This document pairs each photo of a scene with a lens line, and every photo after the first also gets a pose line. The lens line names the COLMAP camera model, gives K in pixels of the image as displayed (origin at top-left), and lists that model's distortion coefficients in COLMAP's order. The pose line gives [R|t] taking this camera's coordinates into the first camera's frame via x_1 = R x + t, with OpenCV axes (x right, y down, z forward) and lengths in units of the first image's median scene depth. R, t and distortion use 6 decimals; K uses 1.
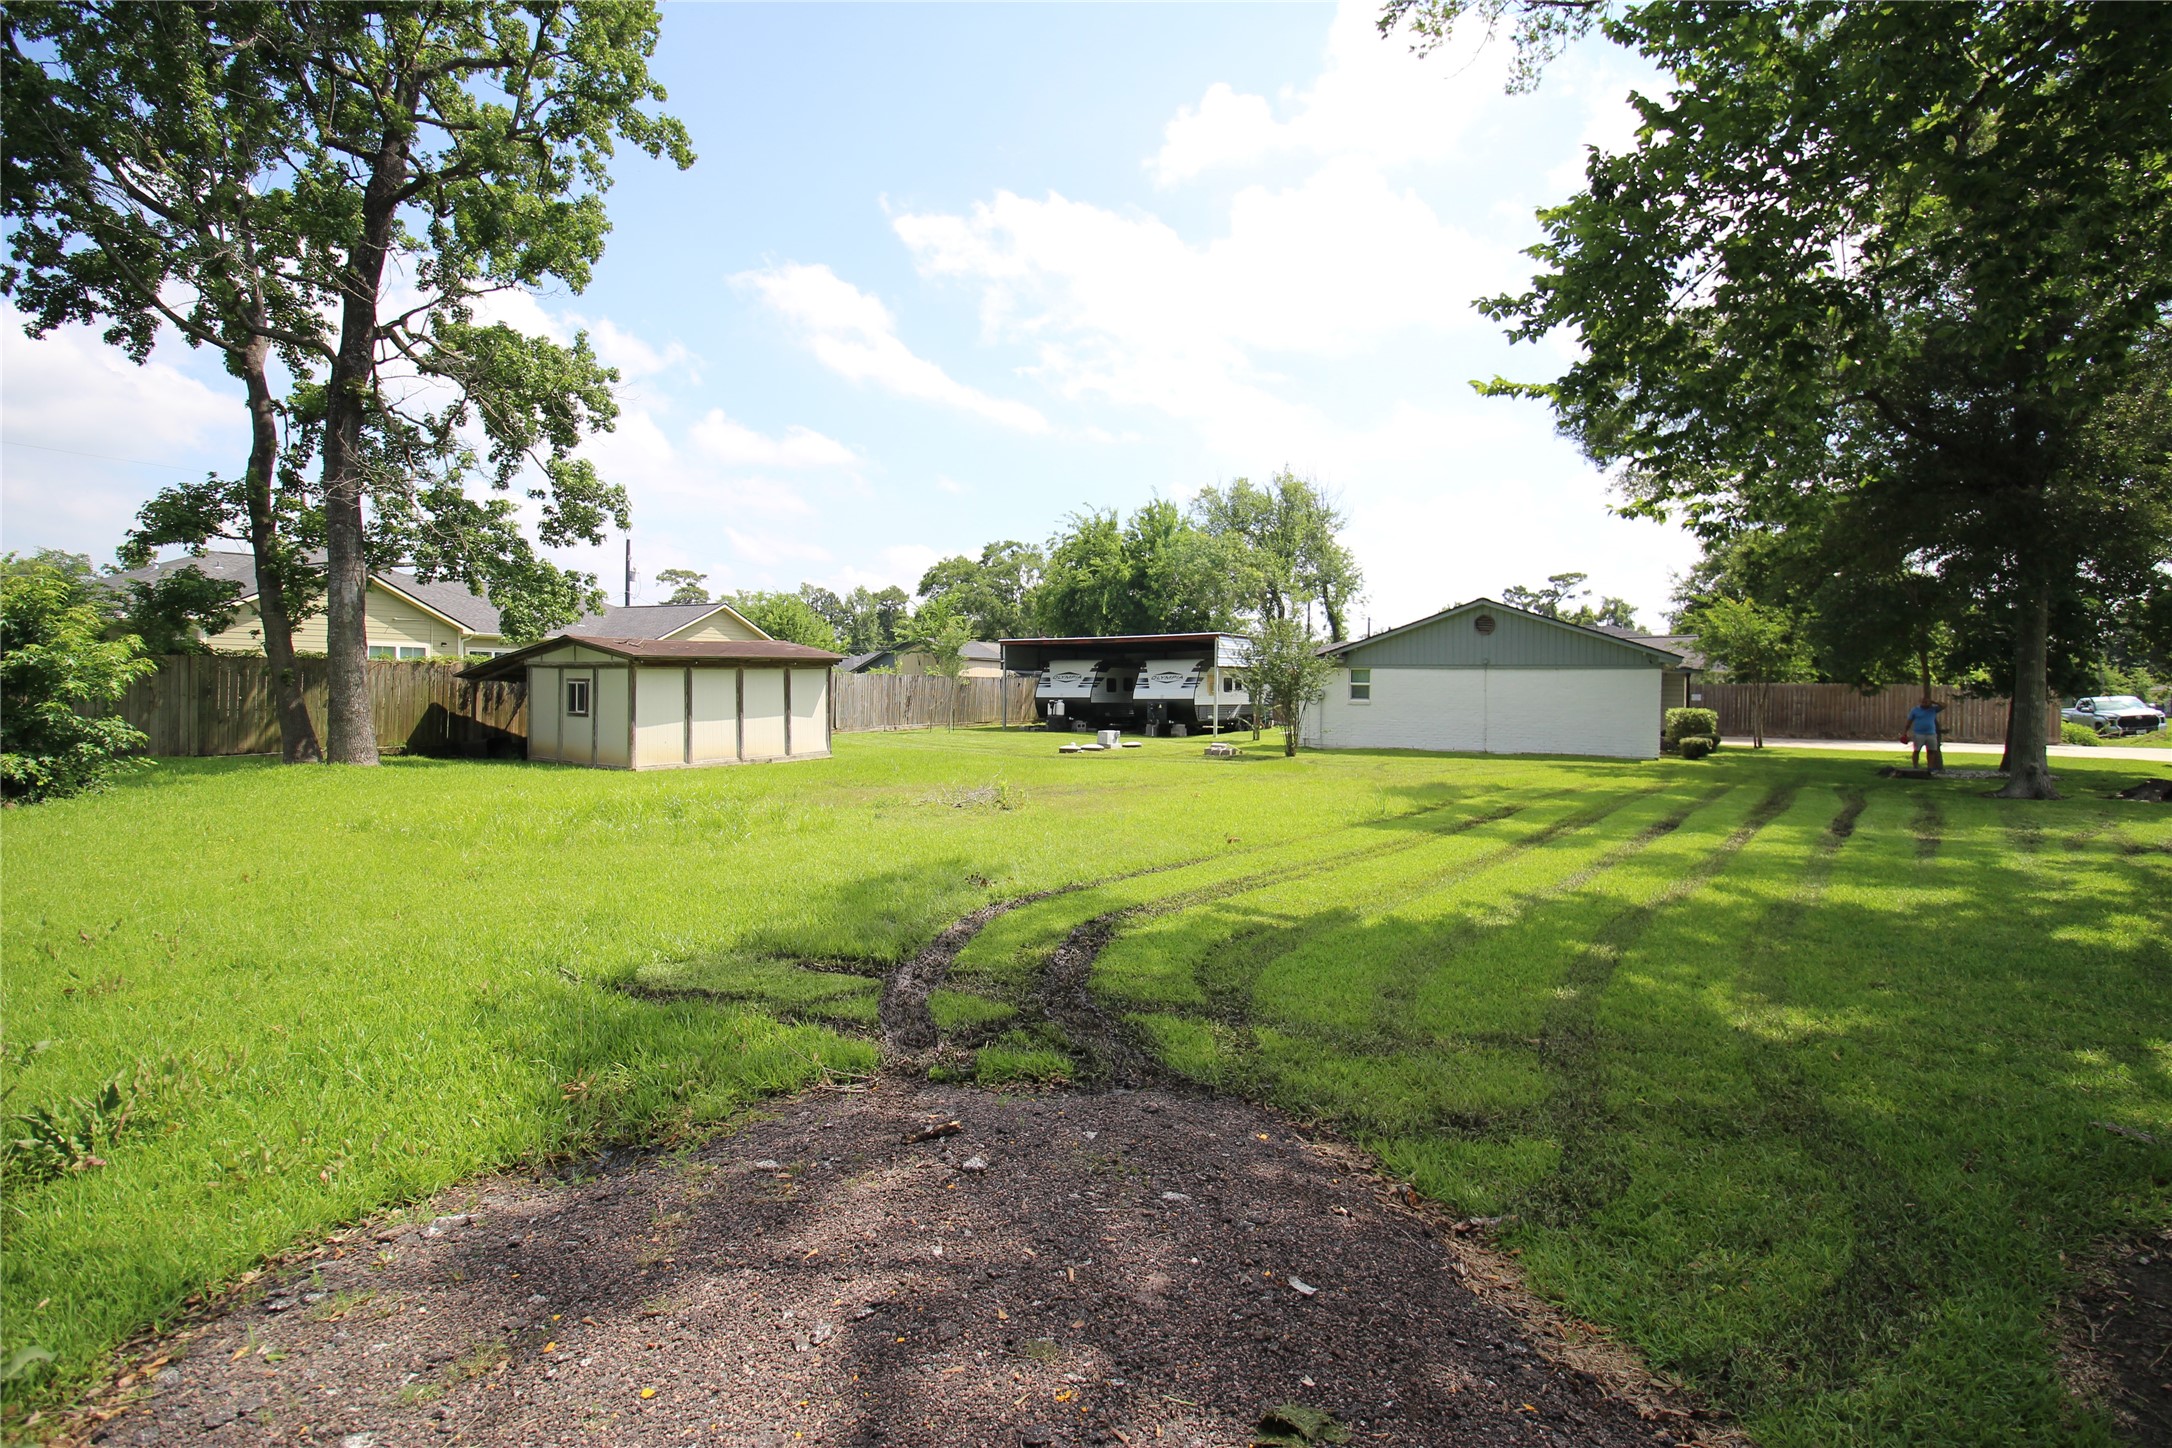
lens RADIAL K [[989.5, 0, 1084.3], [0, 989.5, 689.2], [0, 0, 1]] dist [-0.000170, -0.010314]
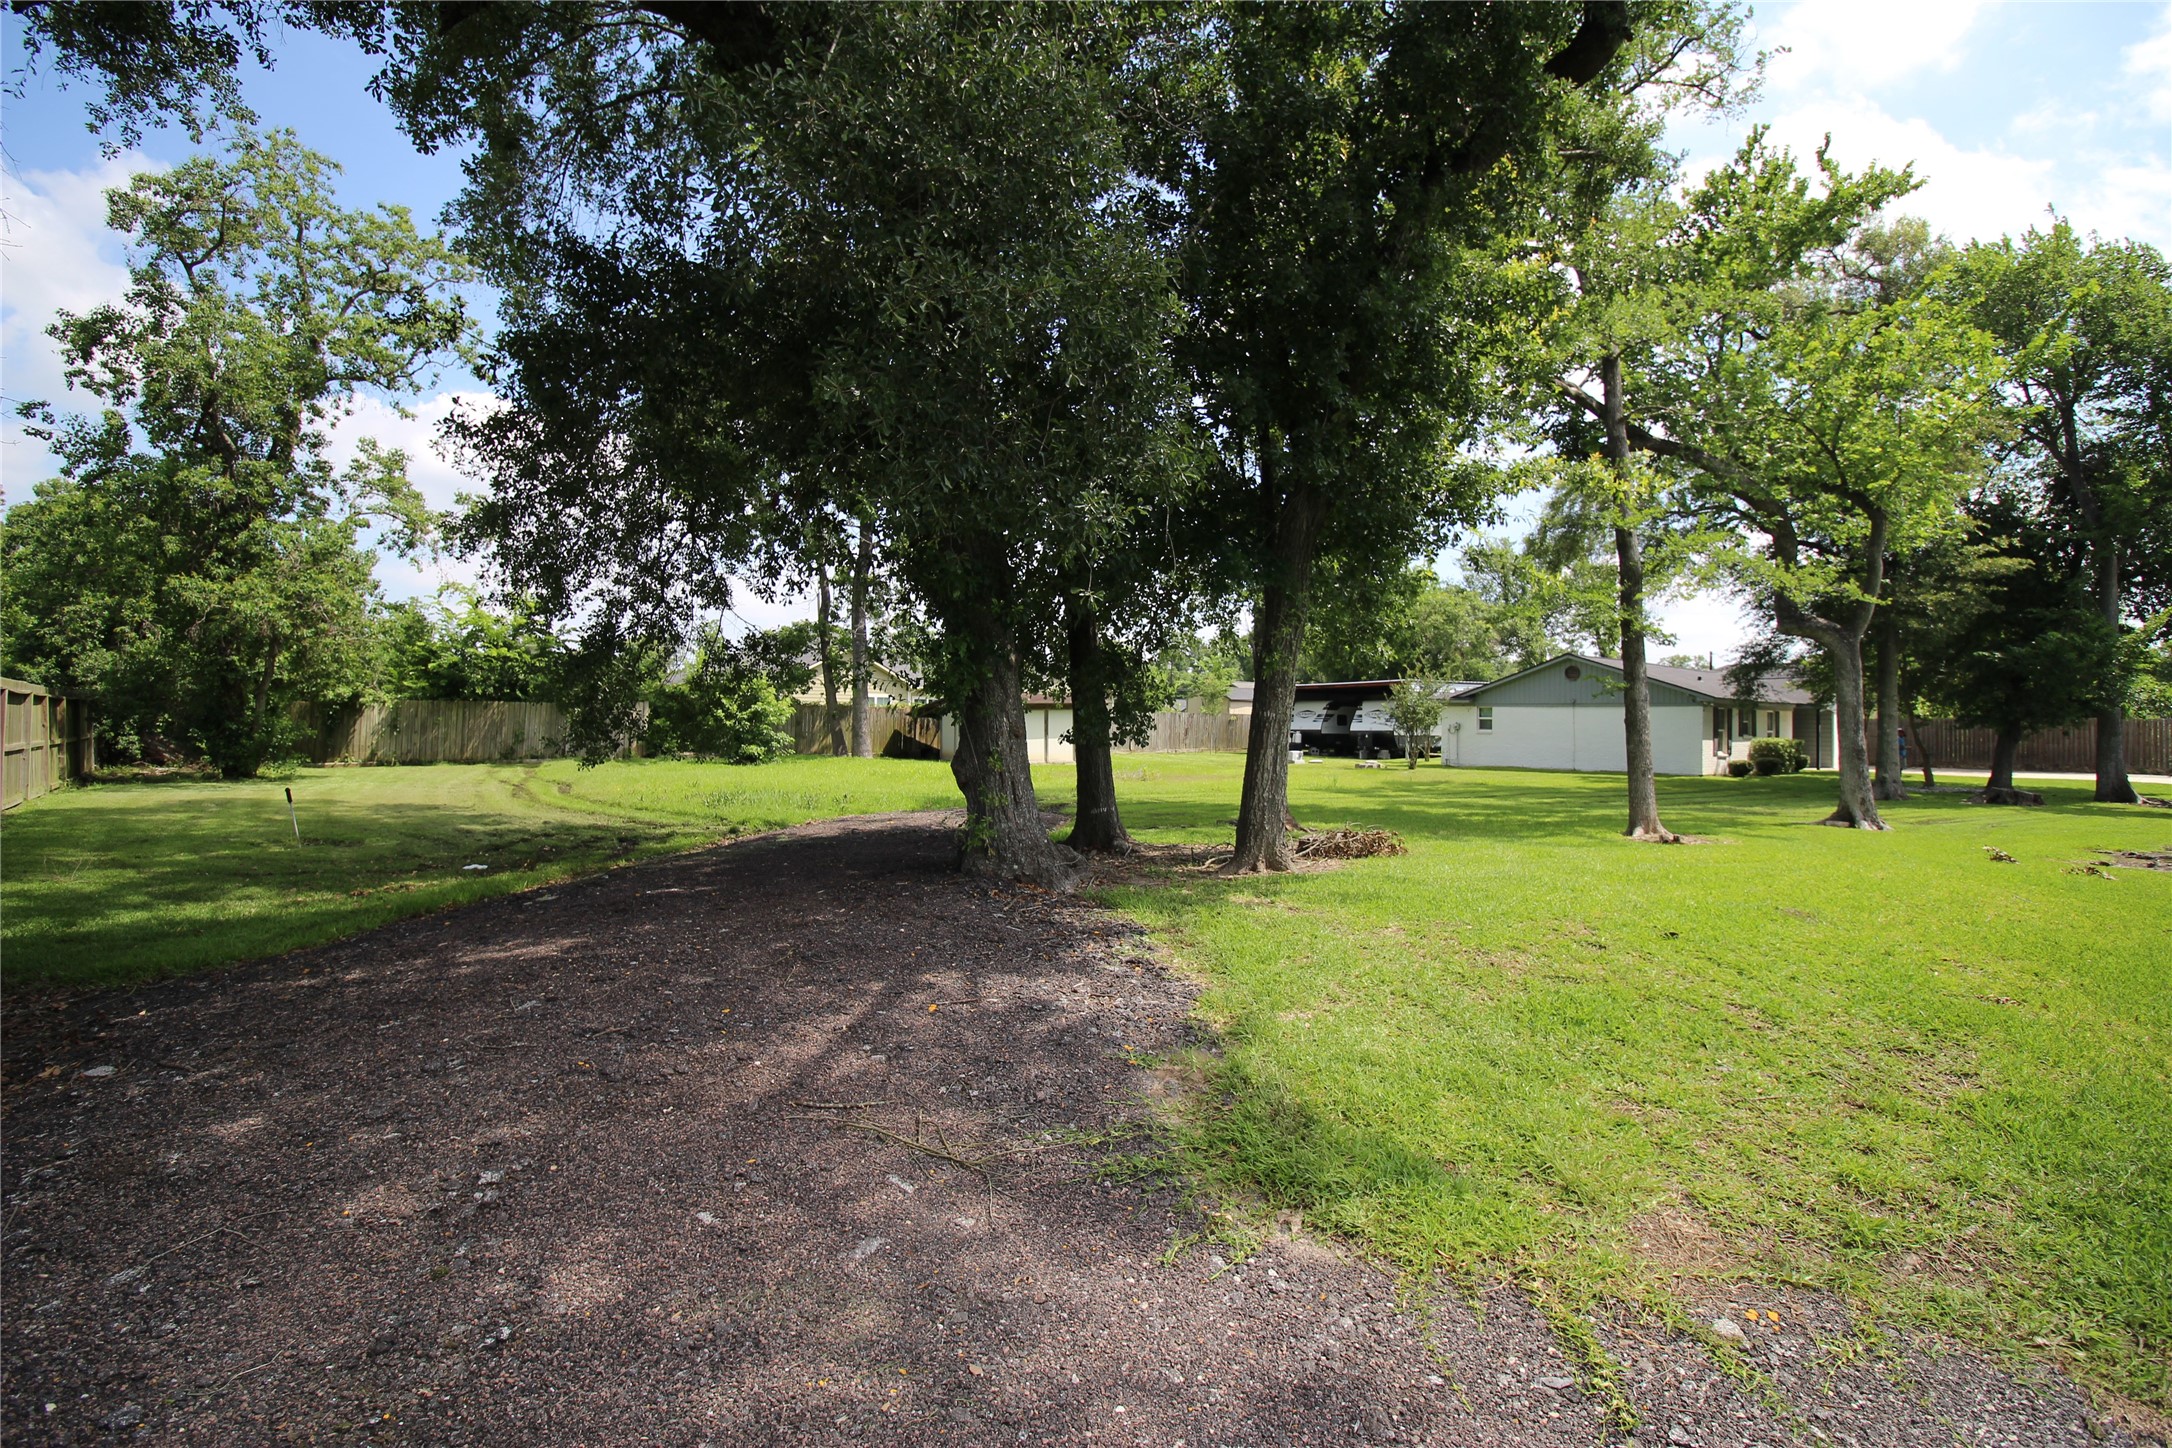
lens RADIAL K [[989.5, 0, 1084.3], [0, 989.5, 689.2], [0, 0, 1]] dist [-0.000170, -0.010314]
pose [[0.924670, -0.012992, -0.380548, 0.337245], [-0.001605, 0.999276, -0.038015, 0.008327], [0.380766, 0.035762, 0.923980, -0.523665]]
